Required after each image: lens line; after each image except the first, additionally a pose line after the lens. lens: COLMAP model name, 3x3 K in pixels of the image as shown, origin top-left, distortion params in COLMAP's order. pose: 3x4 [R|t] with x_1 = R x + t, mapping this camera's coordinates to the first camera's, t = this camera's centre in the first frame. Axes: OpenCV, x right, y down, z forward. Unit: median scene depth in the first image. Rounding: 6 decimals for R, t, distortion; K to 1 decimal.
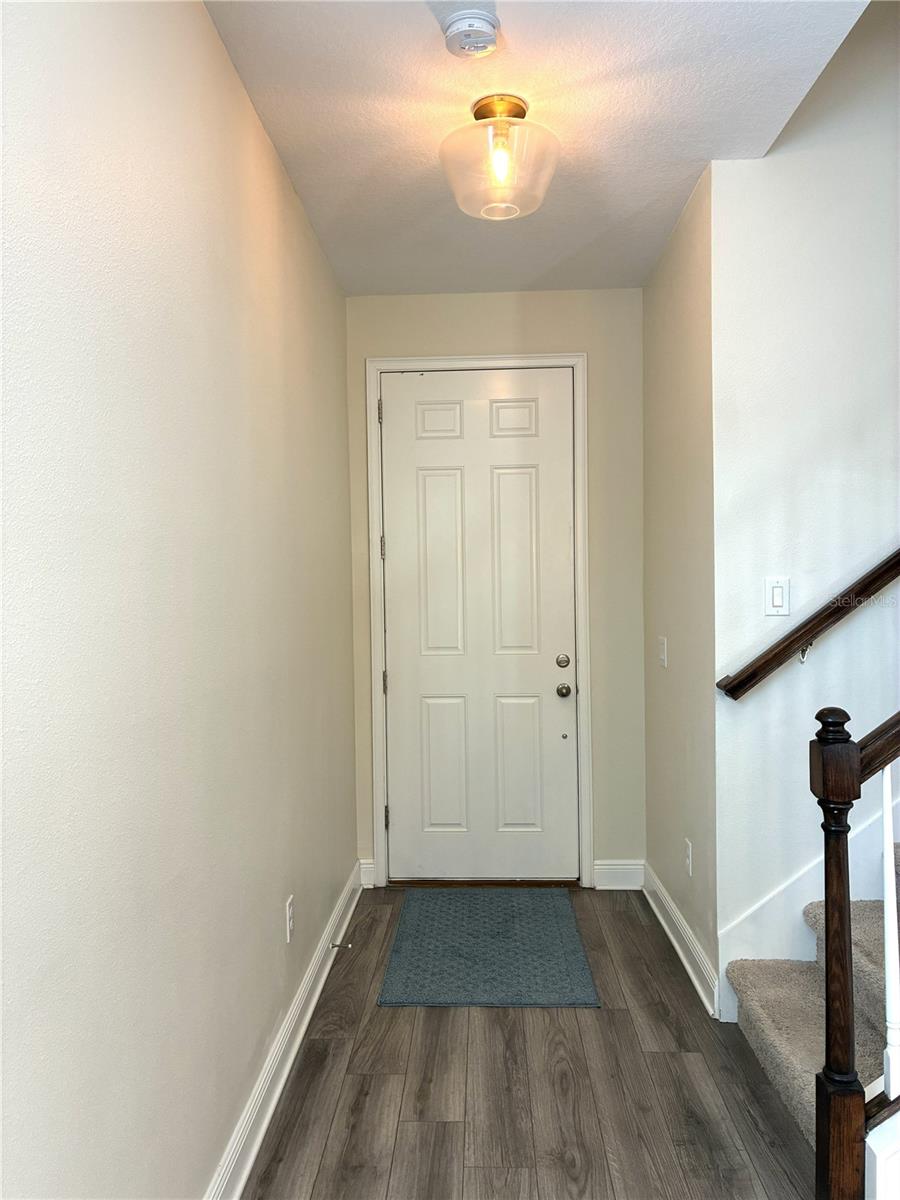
lens RADIAL K [[920.4, 0, 450.0], [0, 920.4, 600.0], [0, 0, 1]] dist [0.070796, -0.080237]
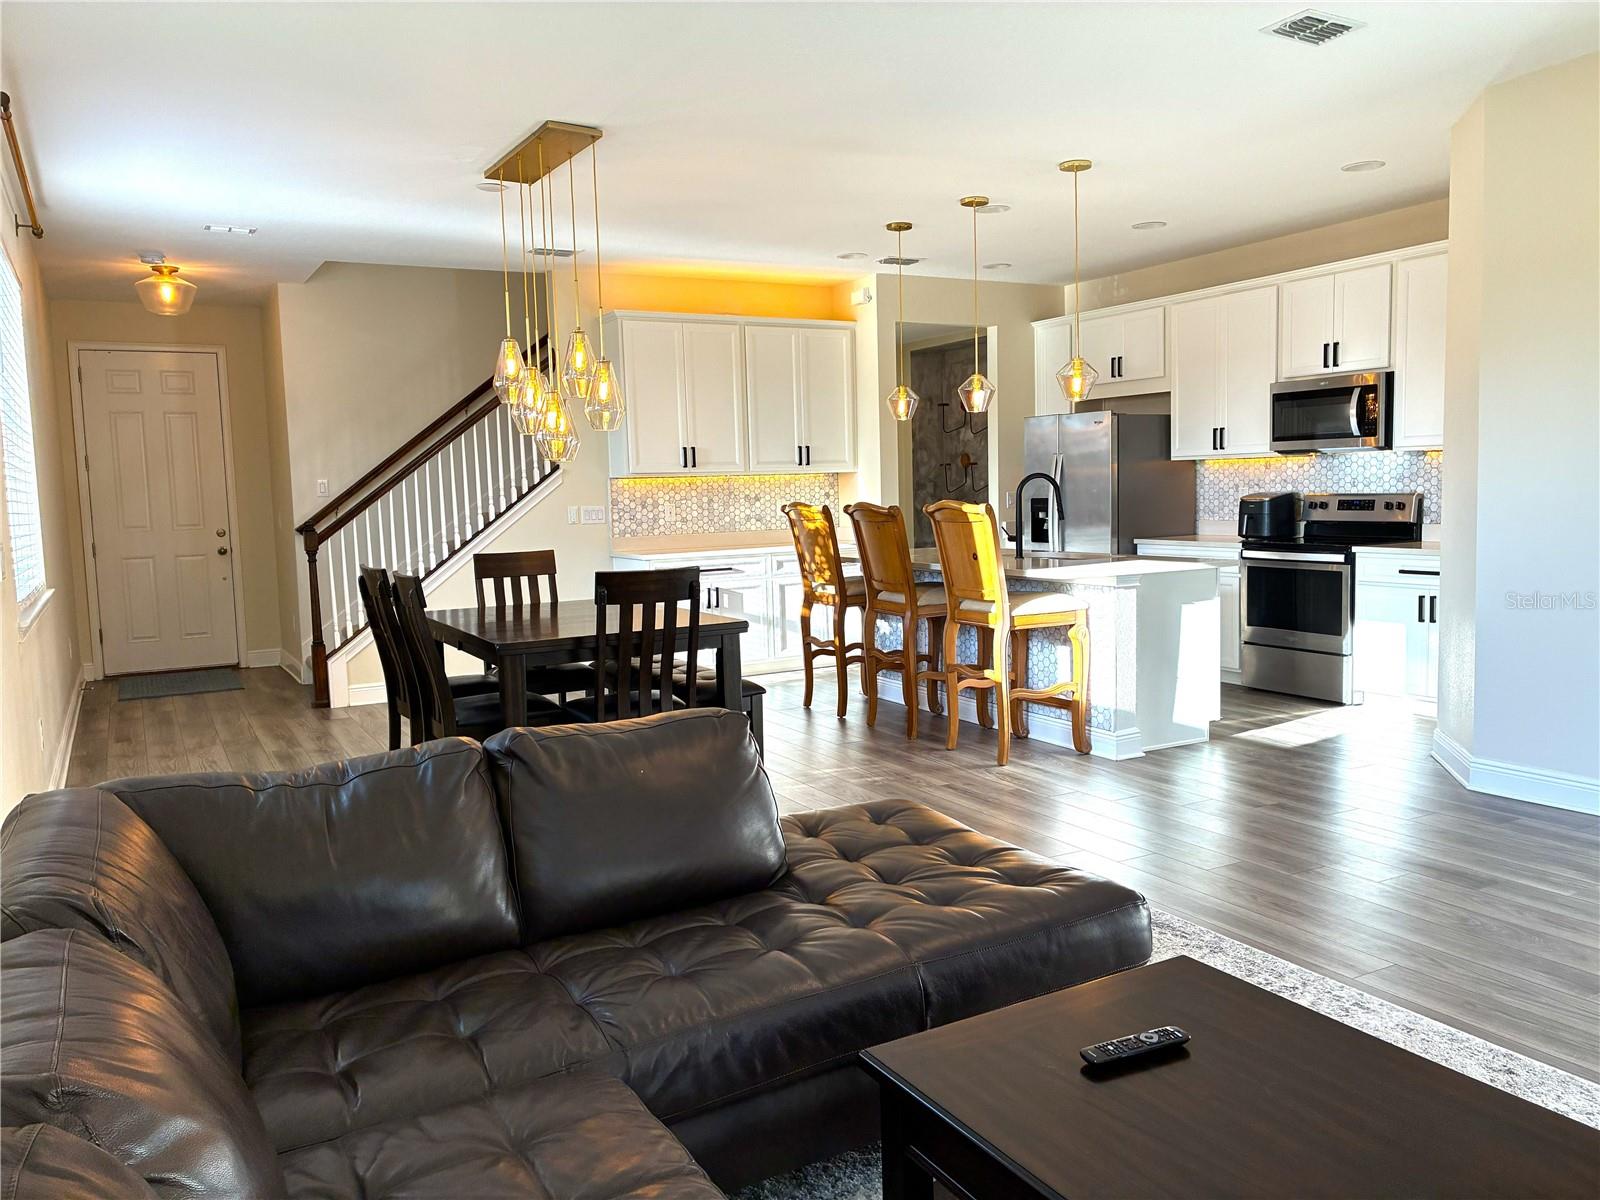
lens RADIAL K [[1227.3, 0, 800.0], [0, 1227.3, 600.0], [0, 0, 1]] dist [0.070796, -0.080237]
pose [[0.860533, -0.059332, 0.505927, -0.114382], [0.021870, 0.996581, 0.079674, 0.034284], [-0.508924, -0.057497, 0.858889, -1.427696]]
